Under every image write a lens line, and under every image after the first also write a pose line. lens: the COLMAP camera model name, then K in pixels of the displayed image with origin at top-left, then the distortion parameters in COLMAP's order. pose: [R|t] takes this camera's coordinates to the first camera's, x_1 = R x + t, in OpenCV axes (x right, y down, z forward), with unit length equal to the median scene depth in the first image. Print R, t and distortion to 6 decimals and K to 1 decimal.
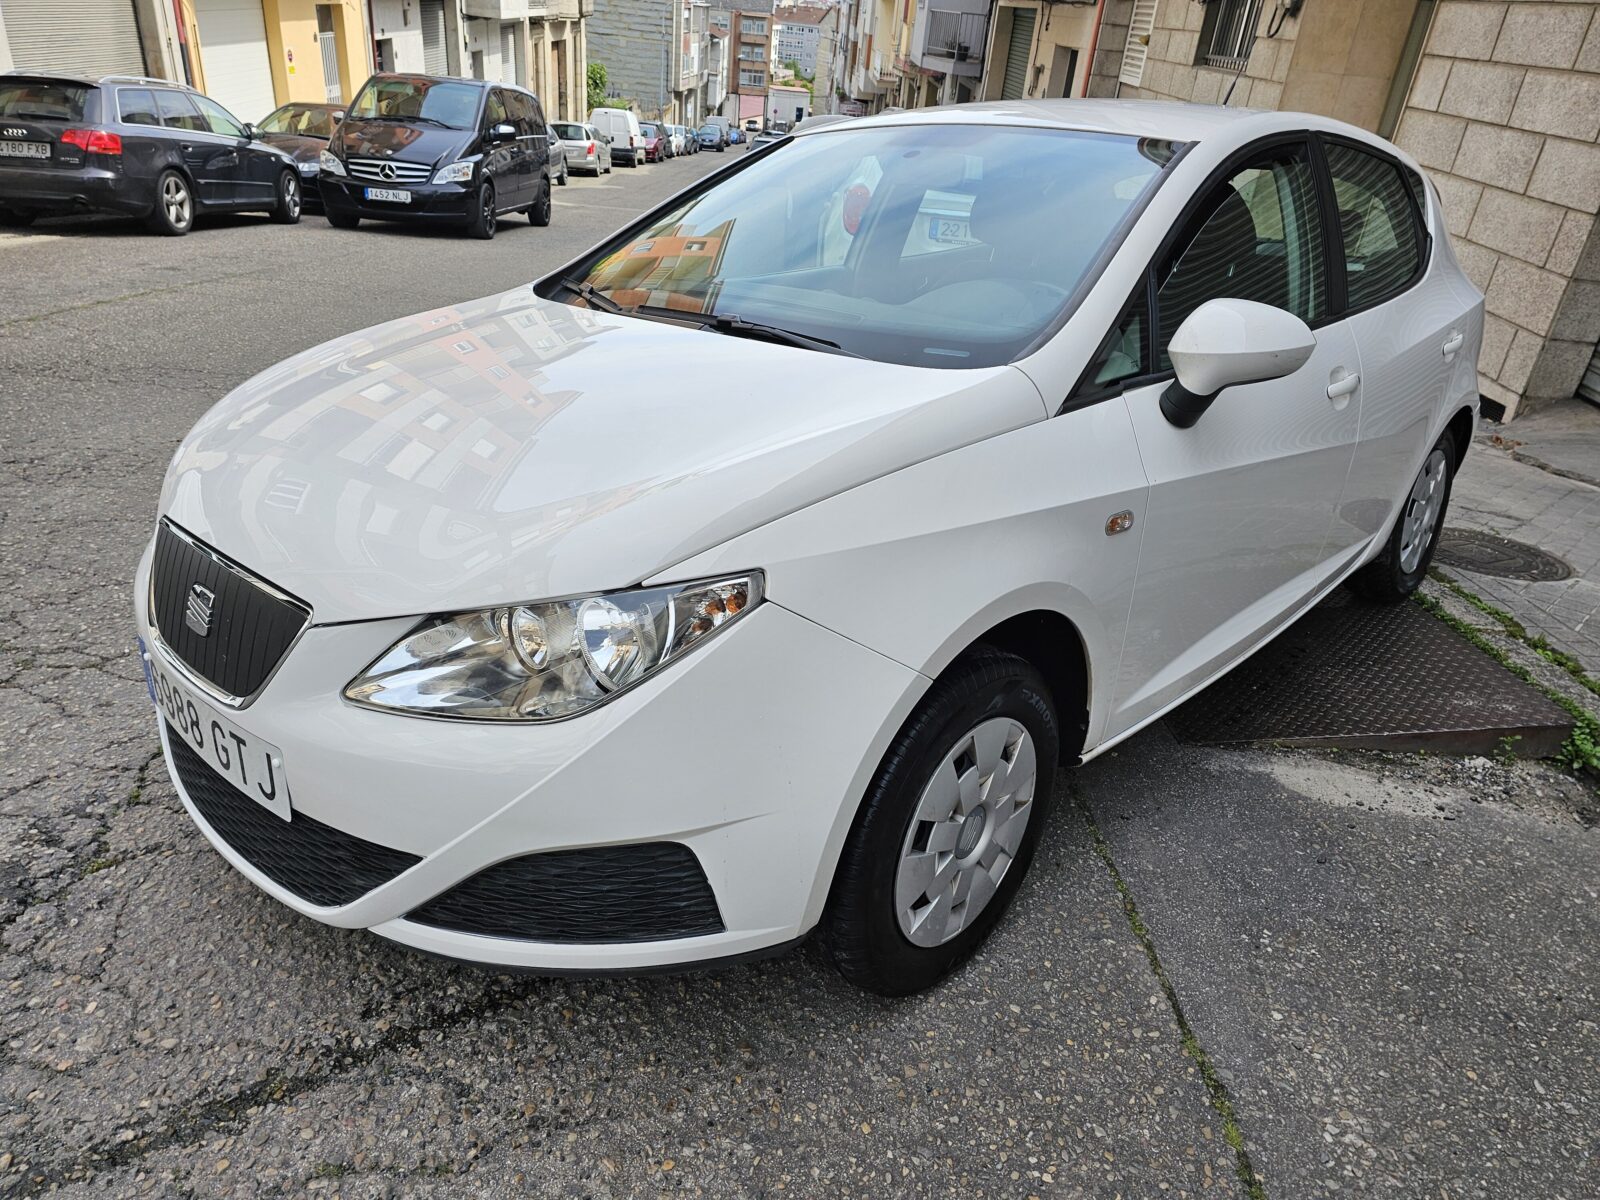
lens RADIAL K [[1073.4, 0, 805.4], [0, 1073.4, 599.7], [0, 0, 1]] dist [0.054531, -0.055268]
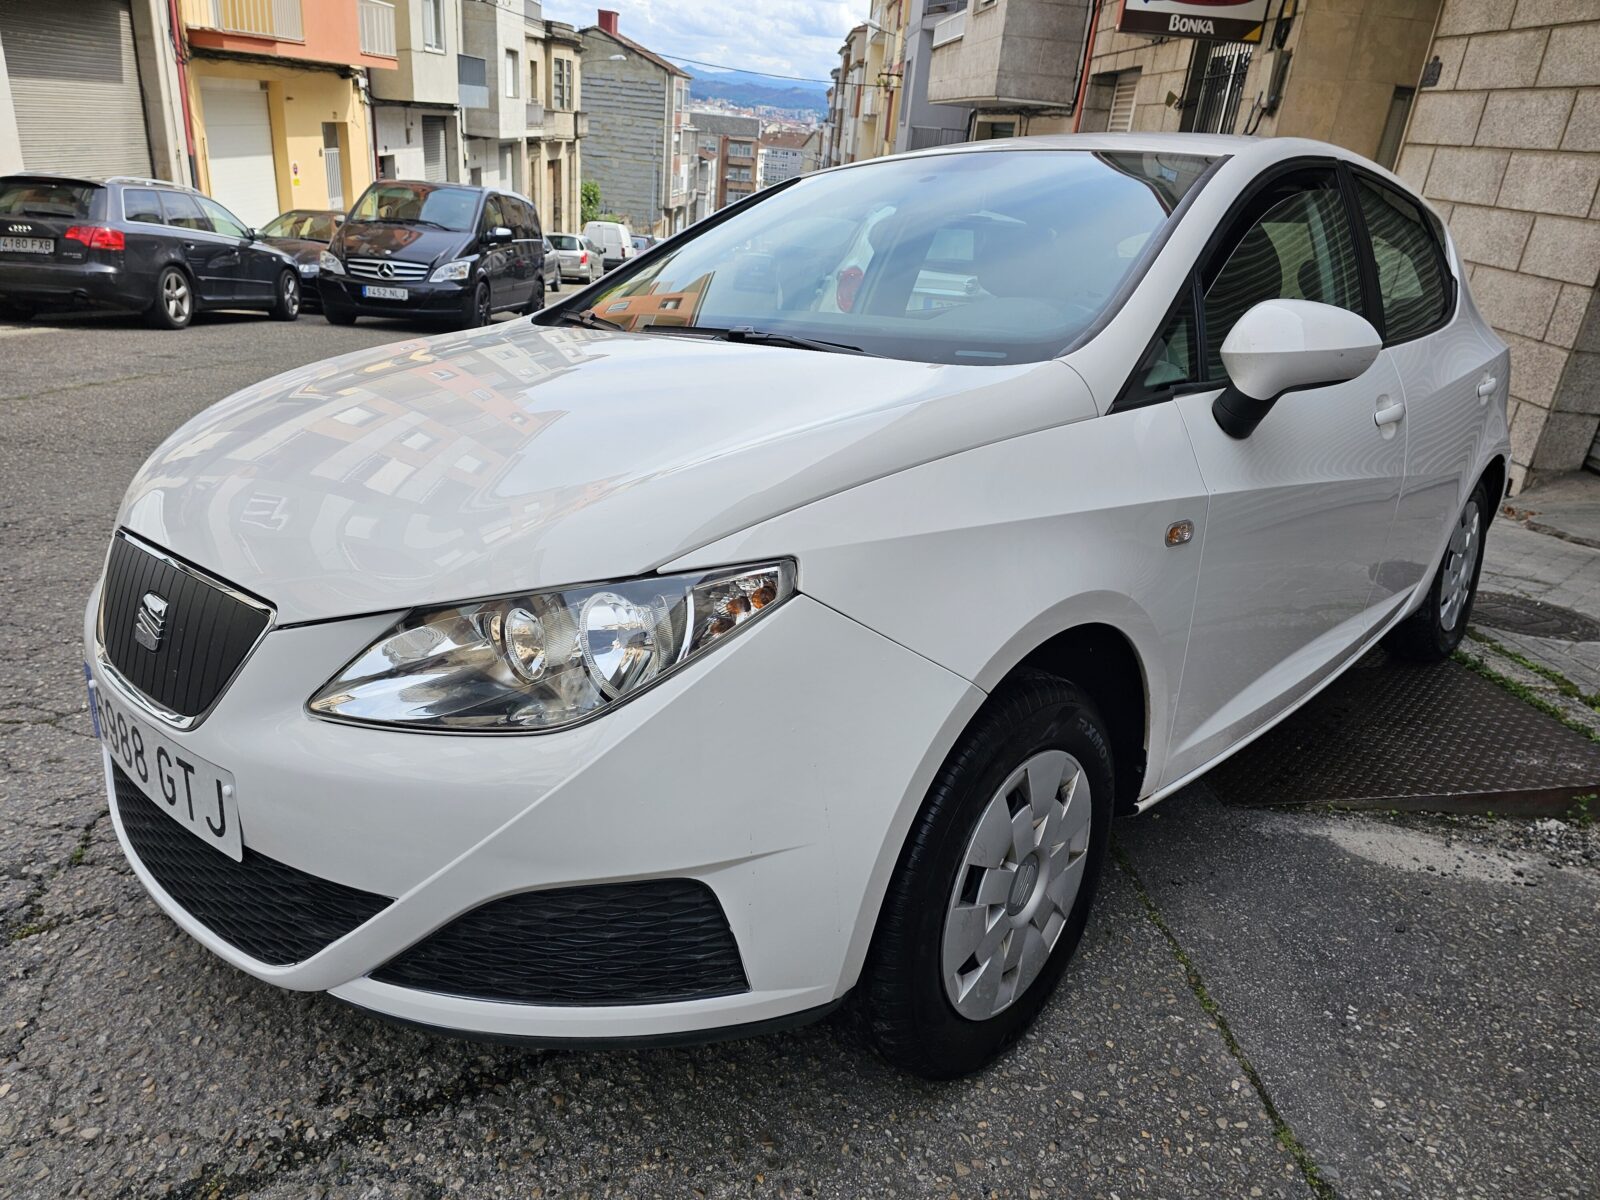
lens RADIAL K [[1073.4, 0, 790.1], [0, 1073.4, 595.2], [0, 0, 1]] dist [0.054531, -0.055268]
pose [[0.999994, -0.003225, -0.000912, -0.031123], [0.003124, 0.995465, -0.095075, 0.061088], [0.001215, 0.095071, 0.995470, 0.099280]]
